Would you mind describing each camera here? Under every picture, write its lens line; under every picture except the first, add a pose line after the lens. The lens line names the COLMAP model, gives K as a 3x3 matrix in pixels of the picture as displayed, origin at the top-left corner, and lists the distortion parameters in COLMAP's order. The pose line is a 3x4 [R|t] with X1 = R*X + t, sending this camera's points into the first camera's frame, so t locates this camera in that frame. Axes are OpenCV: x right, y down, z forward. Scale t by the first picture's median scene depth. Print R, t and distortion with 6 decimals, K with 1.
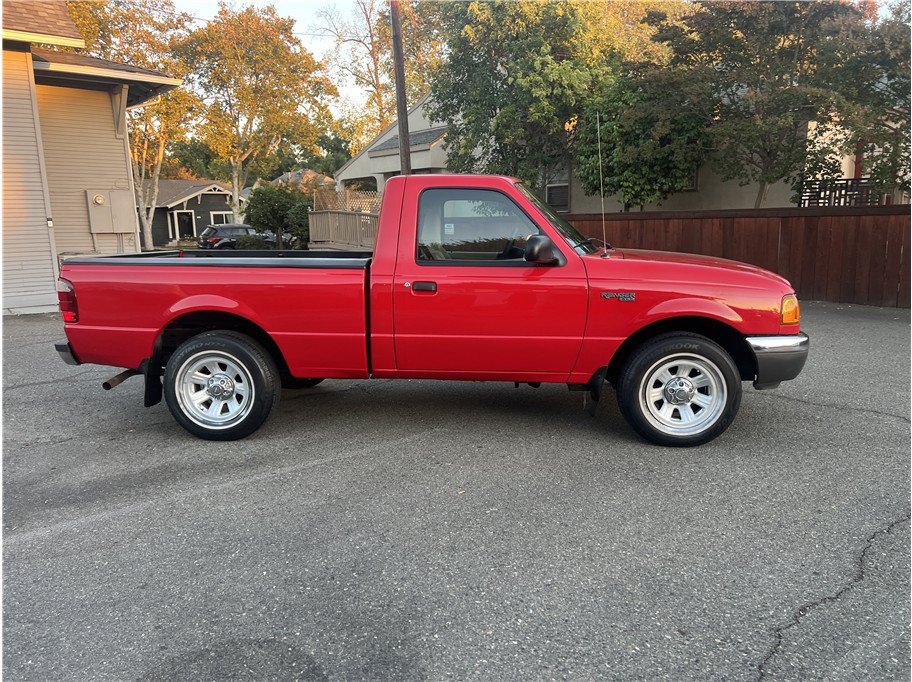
lens RADIAL K [[667.0, 0, 458.2], [0, 667.0, 321.7], [0, 0, 1]] dist [0.059831, -0.063230]
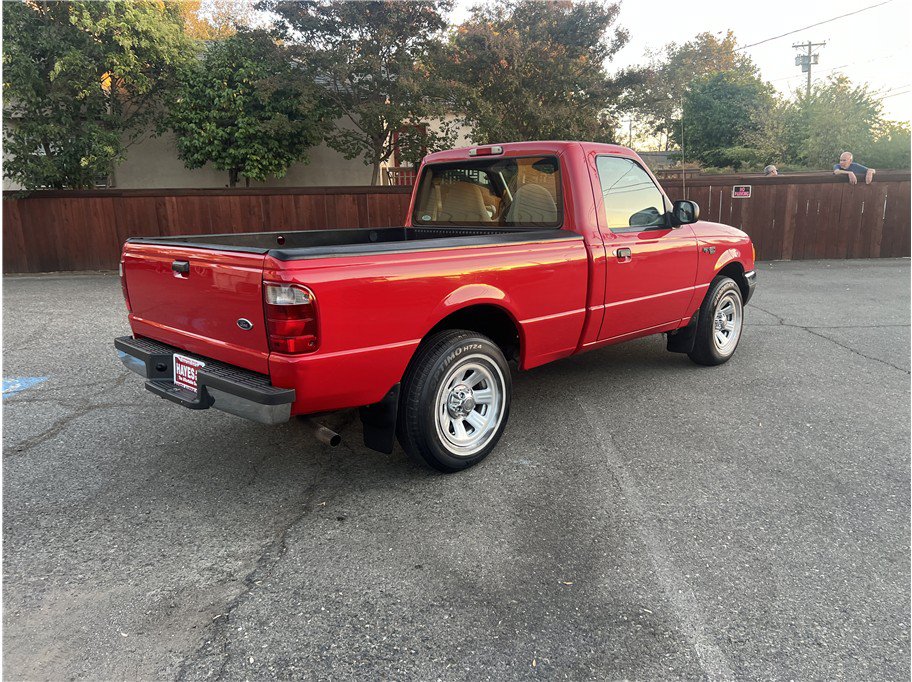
lens RADIAL K [[667.7, 0, 464.2], [0, 667.7, 324.4], [0, 0, 1]] dist [0.057989, -0.058913]
pose [[0.664732, -0.146896, 0.732497, -0.858424], [0.121975, 0.988662, 0.087577, -0.056699], [-0.737057, 0.031131, 0.675113, 0.439337]]
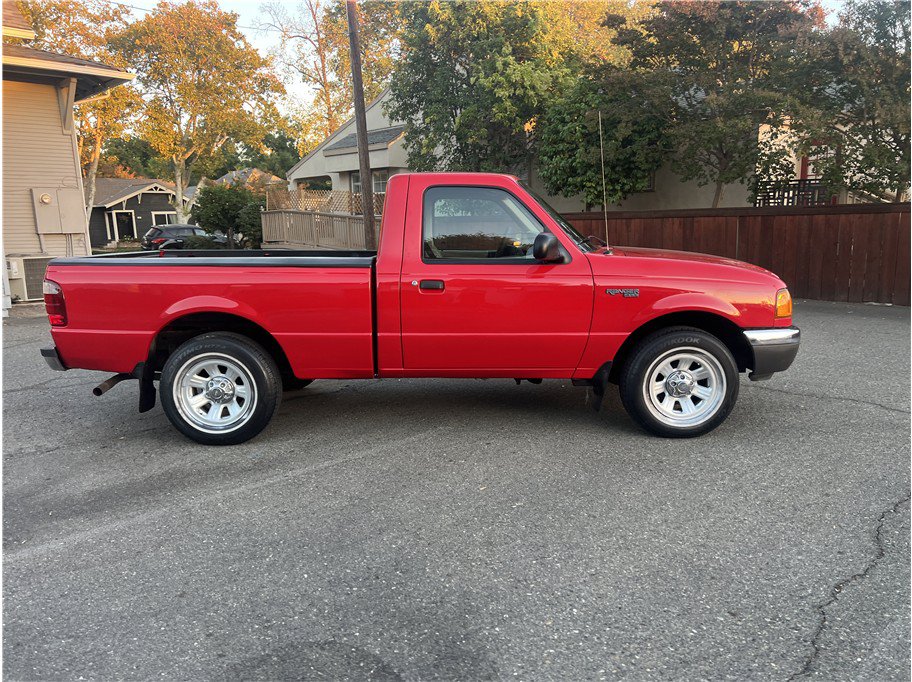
lens RADIAL K [[667.7, 0, 464.2], [0, 667.7, 324.4], [0, 0, 1]] dist [0.057989, -0.058913]
pose [[0.996529, -0.014351, 0.082001, -0.075489], [0.014065, 0.999893, 0.004064, 0.002889], [-0.082050, -0.002896, 0.996624, 0.000378]]
